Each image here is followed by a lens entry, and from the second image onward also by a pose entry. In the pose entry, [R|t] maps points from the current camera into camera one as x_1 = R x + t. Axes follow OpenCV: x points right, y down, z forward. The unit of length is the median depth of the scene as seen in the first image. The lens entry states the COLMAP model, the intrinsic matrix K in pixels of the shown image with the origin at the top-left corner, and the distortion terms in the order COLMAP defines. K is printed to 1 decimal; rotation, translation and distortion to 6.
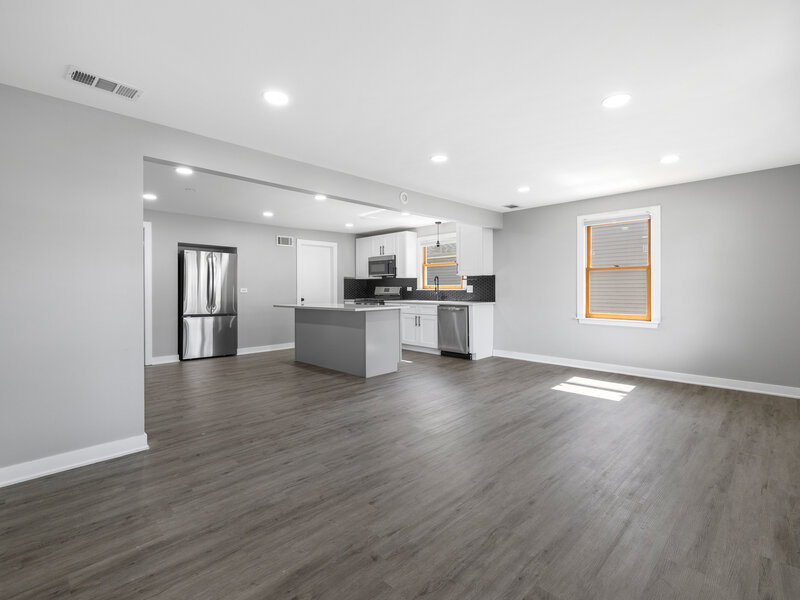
lens RADIAL K [[384.8, 0, 400.7], [0, 384.8, 293.7], [0, 0, 1]] dist [0.013409, -0.003111]
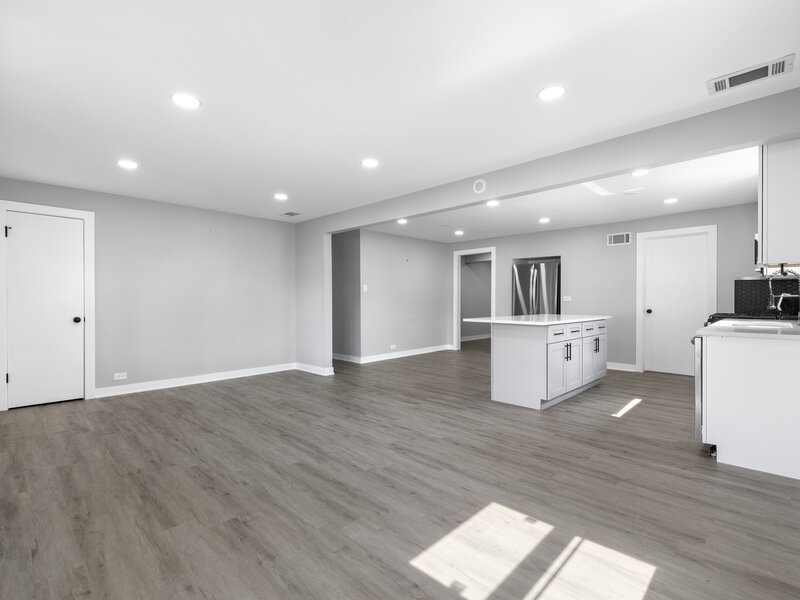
lens RADIAL K [[384.8, 0, 400.6], [0, 384.8, 300.0], [0, 0, 1]] dist [0.013409, -0.003111]
pose [[0.000669, 0.008424, -0.999964, 1.374118], [-0.009271, 0.999922, 0.008418, -0.023348], [0.999957, 0.009265, 0.000748, 1.385772]]
